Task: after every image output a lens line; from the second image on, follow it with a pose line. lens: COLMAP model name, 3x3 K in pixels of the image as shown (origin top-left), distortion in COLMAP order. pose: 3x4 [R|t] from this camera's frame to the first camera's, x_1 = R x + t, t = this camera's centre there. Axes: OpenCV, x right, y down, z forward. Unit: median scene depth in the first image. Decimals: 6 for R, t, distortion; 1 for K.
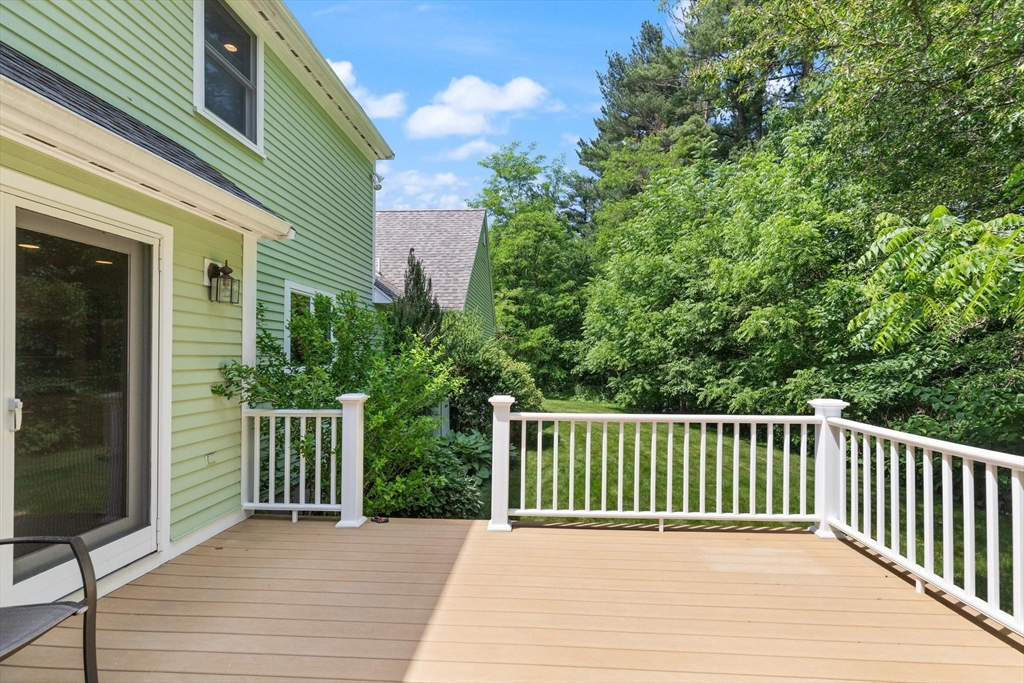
lens RADIAL K [[475.9, 0, 513.8], [0, 475.9, 347.5], [0, 0, 1]] dist [0.015392, -0.003996]
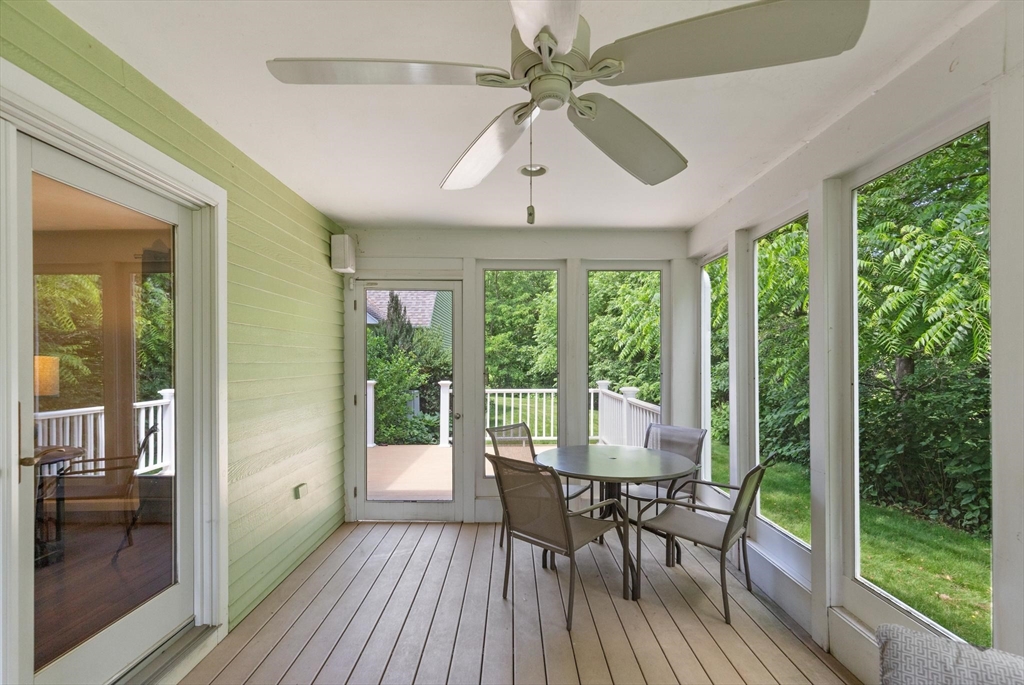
lens RADIAL K [[475.9, 0, 511.2], [0, 475.9, 351.9], [0, 0, 1]] dist [0.015392, -0.003996]
pose [[0.998479, -0.007427, 0.054631, 0.055698], [0.007295, 0.999970, 0.002611, -0.008562], [-0.054649, -0.002208, 0.998503, -0.393451]]
